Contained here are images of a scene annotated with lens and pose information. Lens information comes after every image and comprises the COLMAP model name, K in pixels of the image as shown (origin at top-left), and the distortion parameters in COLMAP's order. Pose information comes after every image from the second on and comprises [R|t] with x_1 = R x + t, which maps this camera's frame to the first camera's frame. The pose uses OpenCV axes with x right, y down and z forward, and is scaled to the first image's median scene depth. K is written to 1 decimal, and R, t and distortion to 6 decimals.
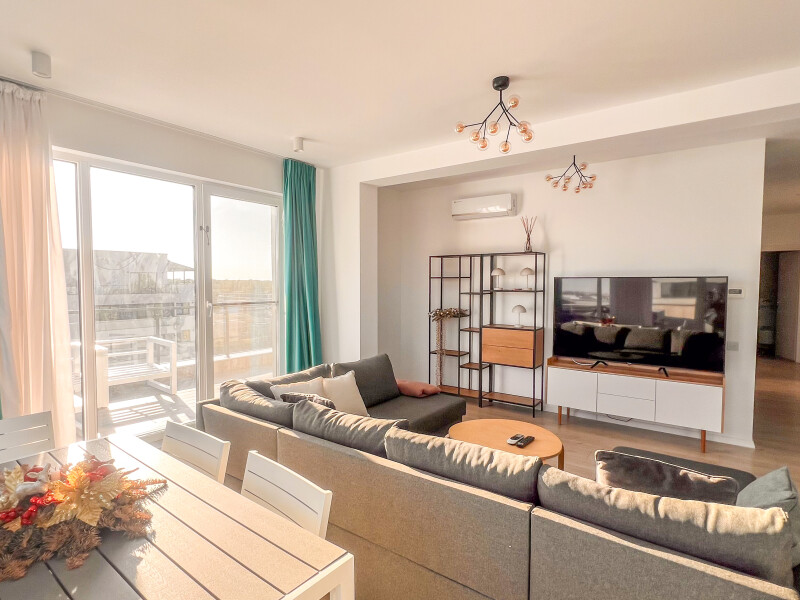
lens RADIAL K [[428.6, 0, 400.0], [0, 428.6, 300.0], [0, 0, 1]] dist [-0.006493, 0.002145]
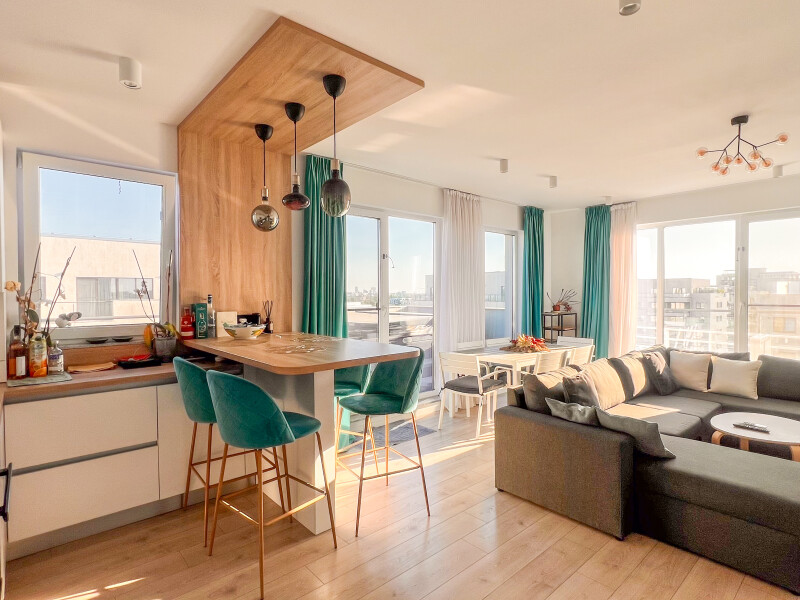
lens RADIAL K [[428.6, 0, 400.0], [0, 428.6, 300.0], [0, 0, 1]] dist [-0.006493, 0.002145]
pose [[-0.191438, 0.006848, -0.981481, 1.102731], [-0.032326, 0.999389, 0.013279, 0.016534], [0.980972, 0.034269, -0.191100, 0.185421]]
